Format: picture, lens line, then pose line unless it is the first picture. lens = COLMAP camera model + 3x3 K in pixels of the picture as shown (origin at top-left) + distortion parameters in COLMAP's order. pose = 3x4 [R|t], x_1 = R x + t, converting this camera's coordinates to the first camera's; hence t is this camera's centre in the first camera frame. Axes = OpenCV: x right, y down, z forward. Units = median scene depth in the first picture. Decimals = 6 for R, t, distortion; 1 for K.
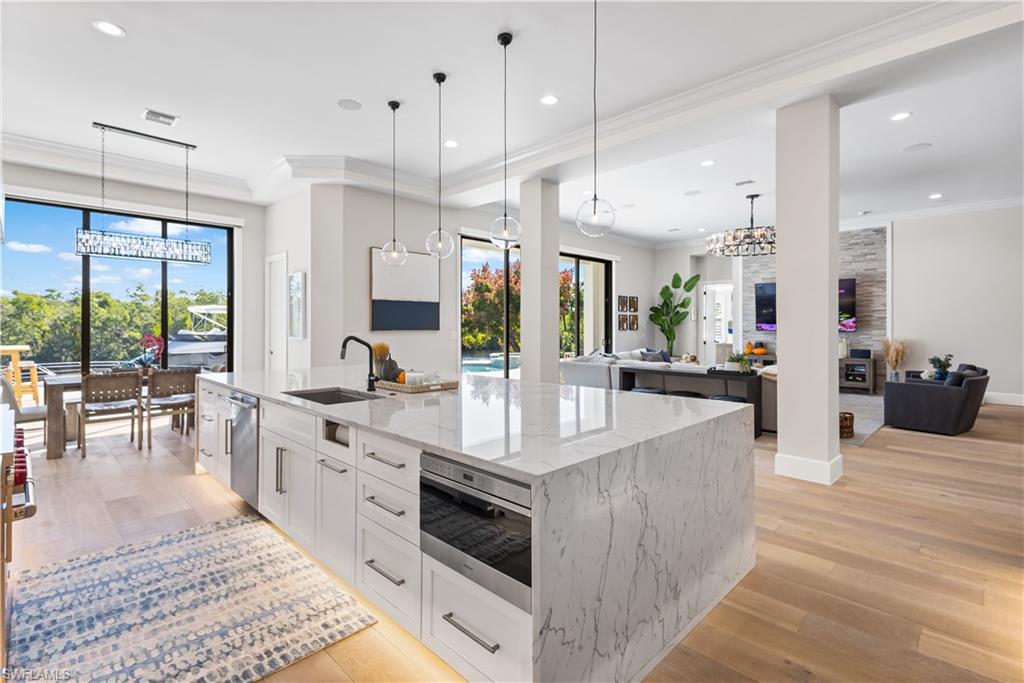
lens RADIAL K [[477.6, 0, 508.1], [0, 477.6, 324.8], [0, 0, 1]] dist [0.003248, 0.000638]
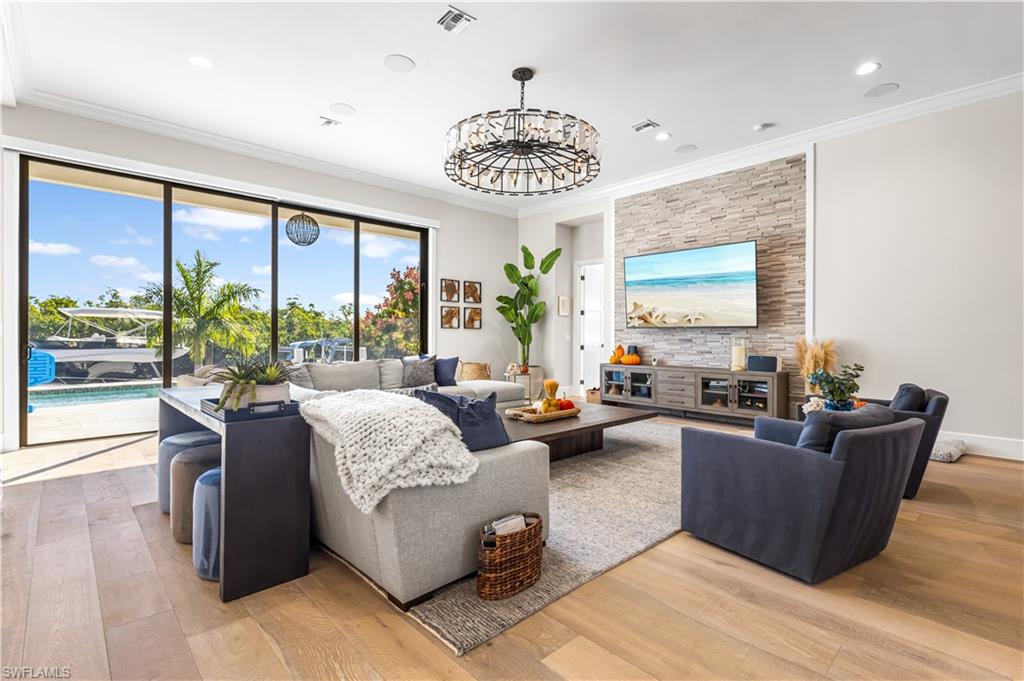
lens RADIAL K [[477.6, 0, 508.0], [0, 477.6, 333.1], [0, 0, 1]] dist [0.003248, 0.000638]
pose [[0.999492, 0.001568, -0.031842, 0.354979], [-0.001663, 0.999994, -0.002939, 0.019986], [0.031837, 0.002991, 0.999489, 0.314660]]
